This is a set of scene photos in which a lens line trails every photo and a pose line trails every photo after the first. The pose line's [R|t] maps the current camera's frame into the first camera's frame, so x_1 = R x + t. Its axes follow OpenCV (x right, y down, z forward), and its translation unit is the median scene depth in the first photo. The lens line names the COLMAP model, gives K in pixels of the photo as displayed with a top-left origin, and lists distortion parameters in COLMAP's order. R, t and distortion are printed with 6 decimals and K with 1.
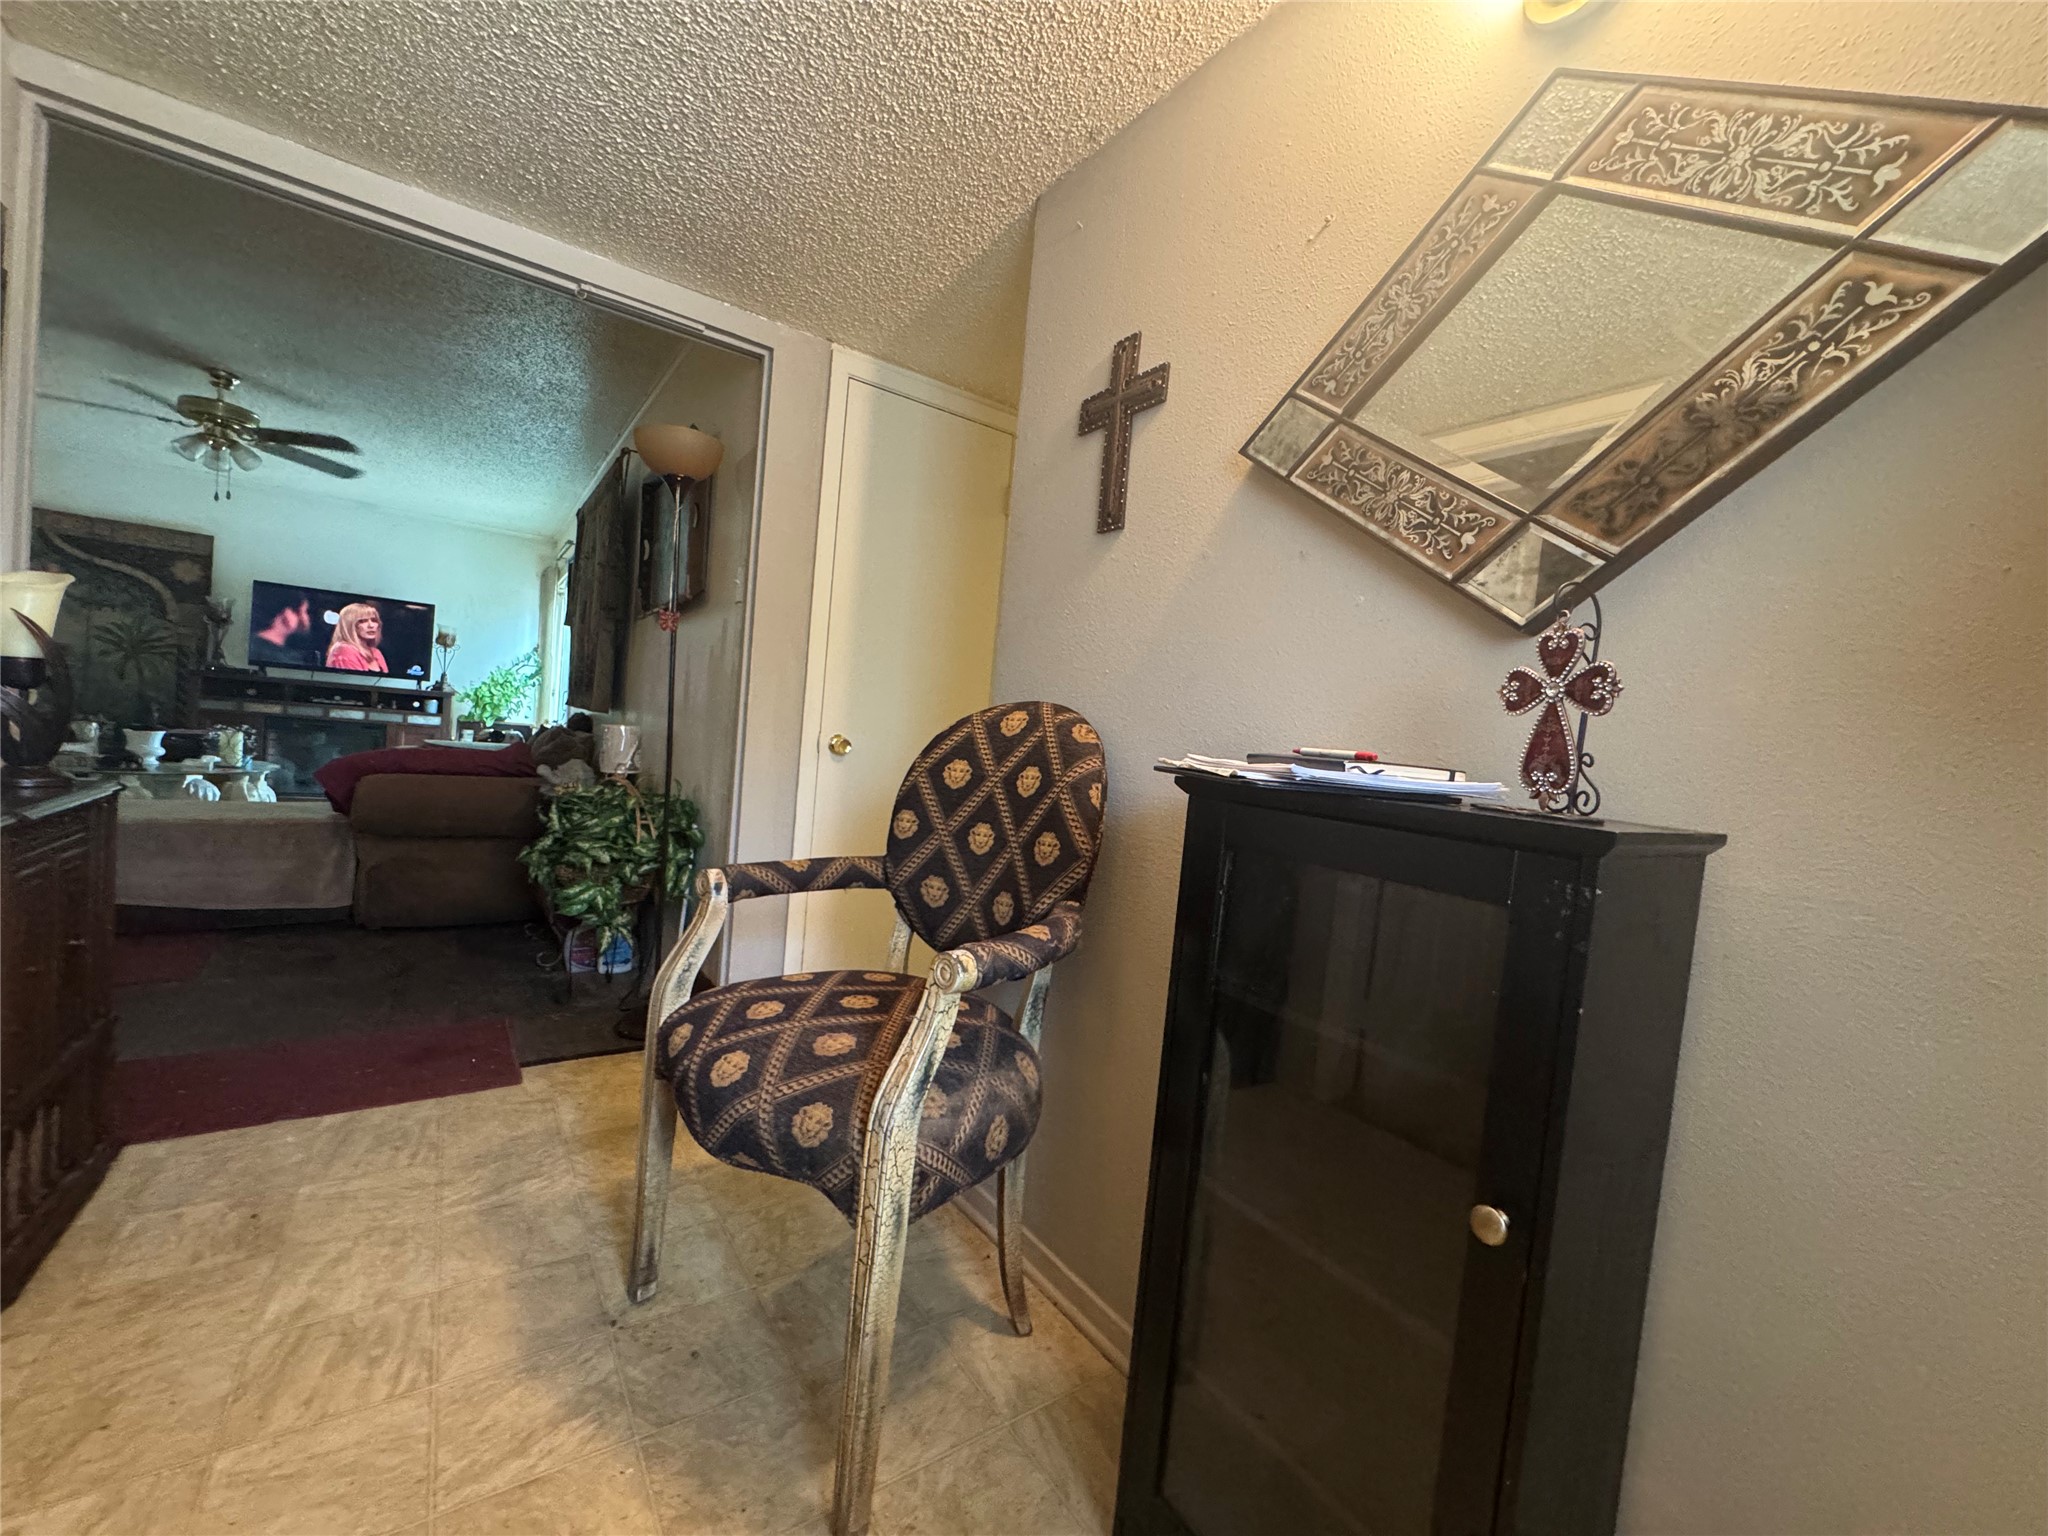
lens RADIAL K [[819.1, 0, 1024.0], [0, 819.1, 768.0], [0, 0, 1]] dist [-0.004060, 0.000751]
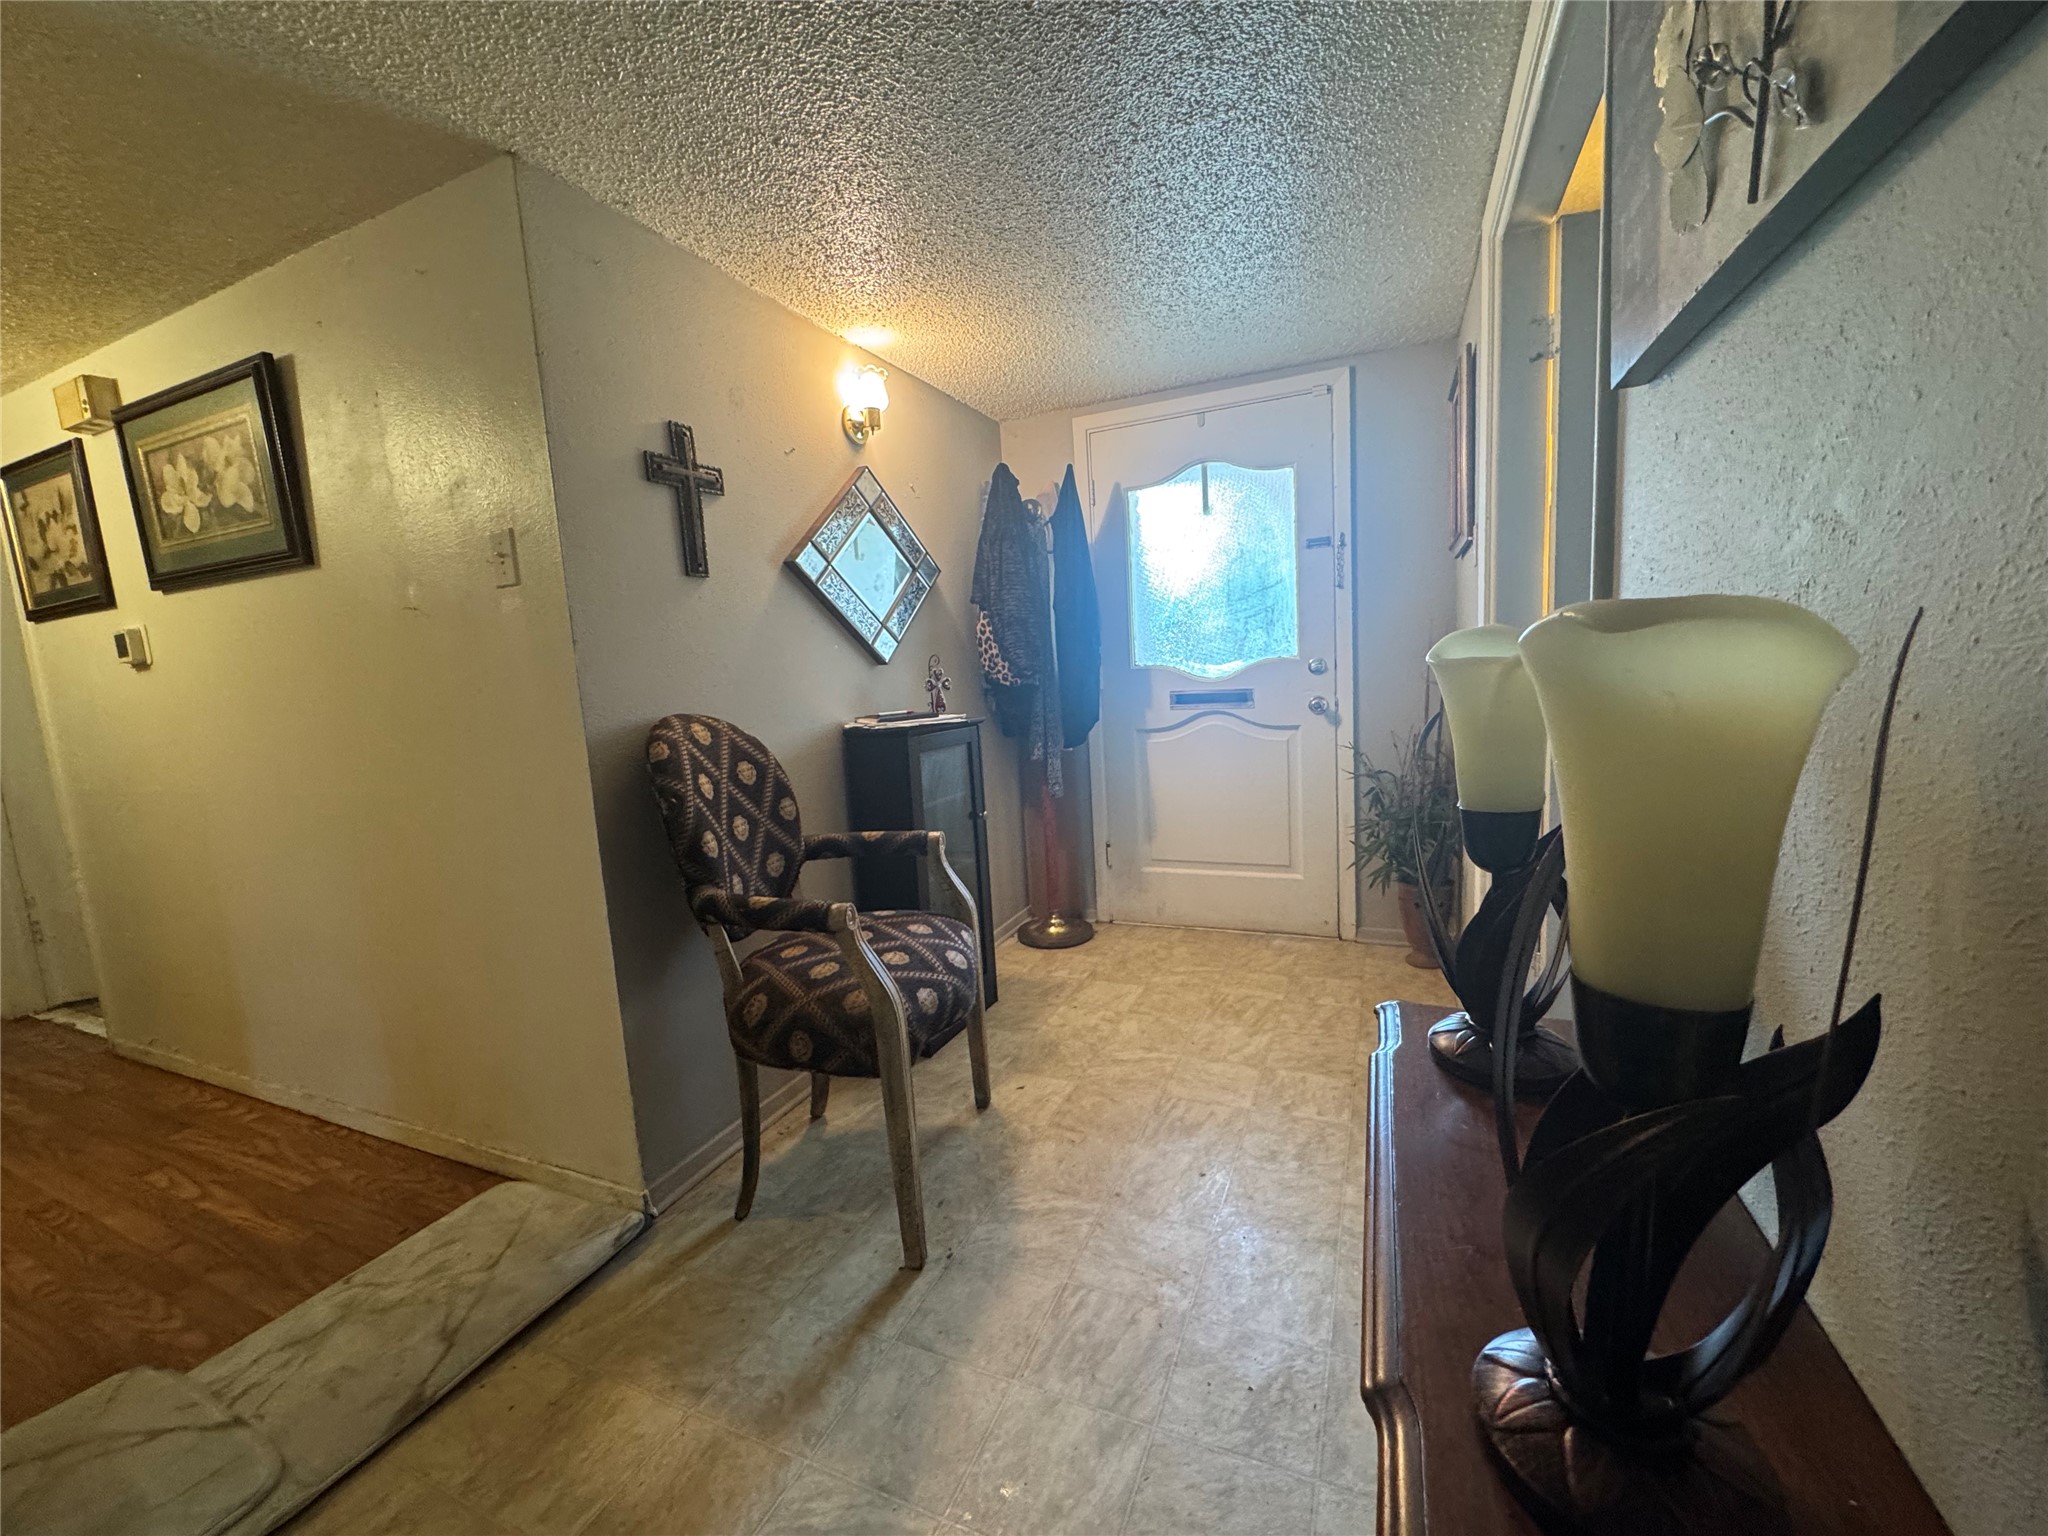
lens RADIAL K [[819.1, 0, 1024.0], [0, 819.1, 768.0], [0, 0, 1]] dist [-0.004060, 0.000751]
pose [[-0.515917, -0.163575, 0.840876, -1.559508], [0.048382, 0.974469, 0.219247, -0.303187], [-0.855271, 0.153797, -0.494831, 1.492408]]
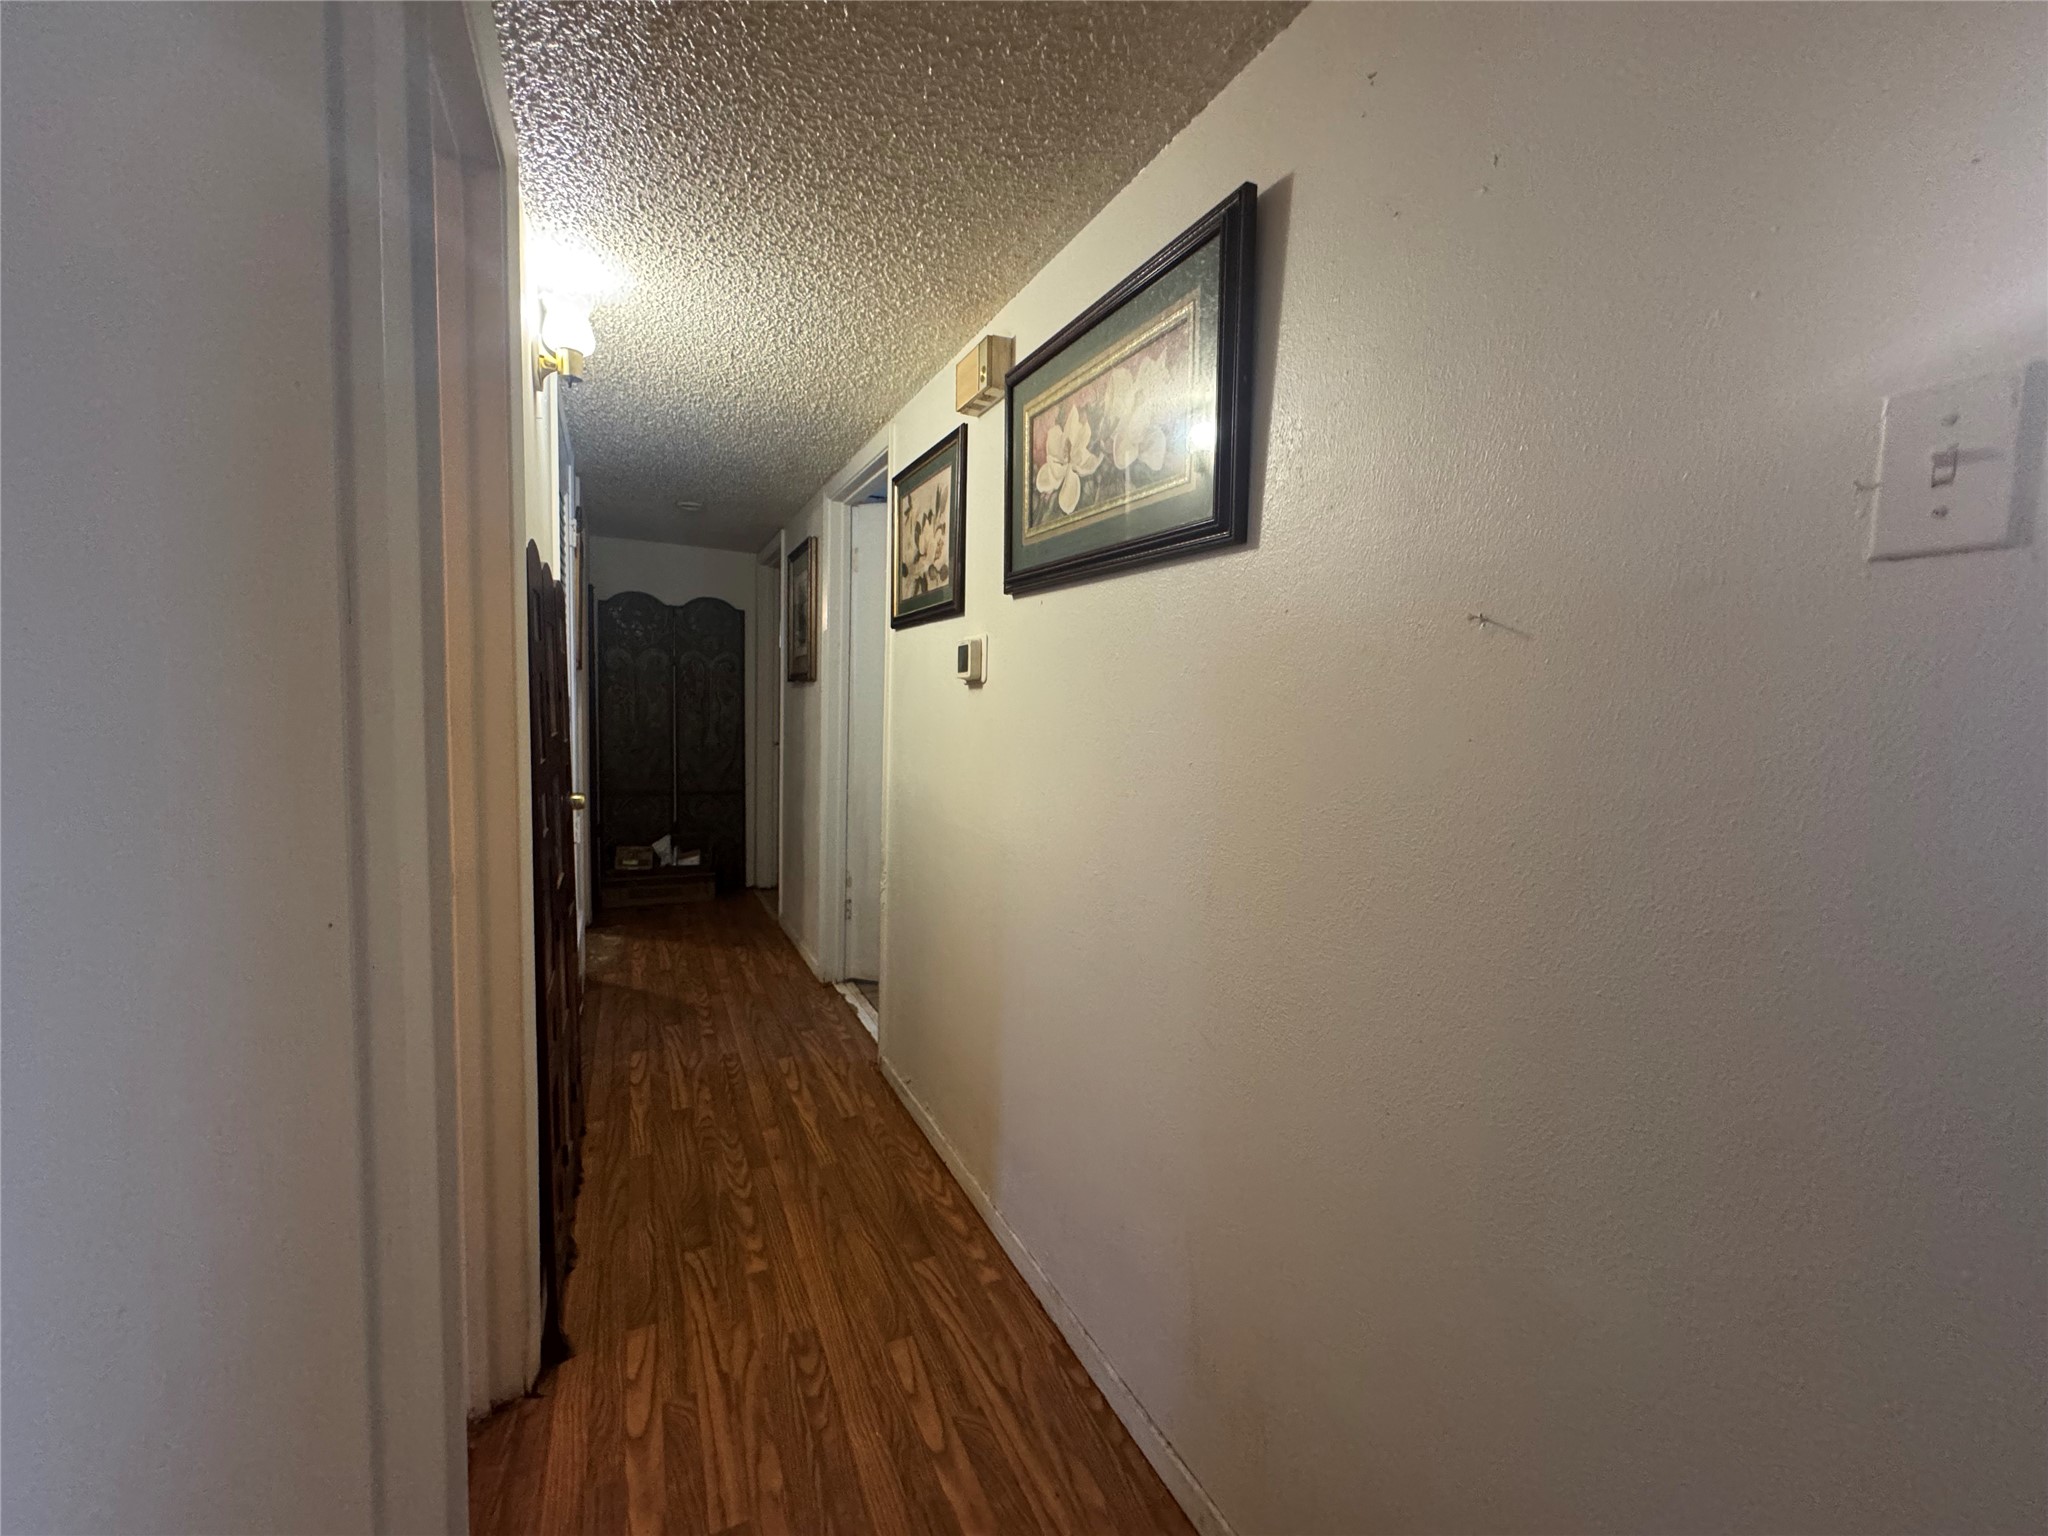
lens RADIAL K [[819.1, 0, 1024.0], [0, 819.1, 768.0], [0, 0, 1]] dist [-0.004060, 0.000751]
pose [[0.155083, -0.159898, 0.974875, -0.447873], [0.020644, 0.987123, 0.158622, -0.307332], [-0.987686, -0.004474, 0.156387, 1.926975]]
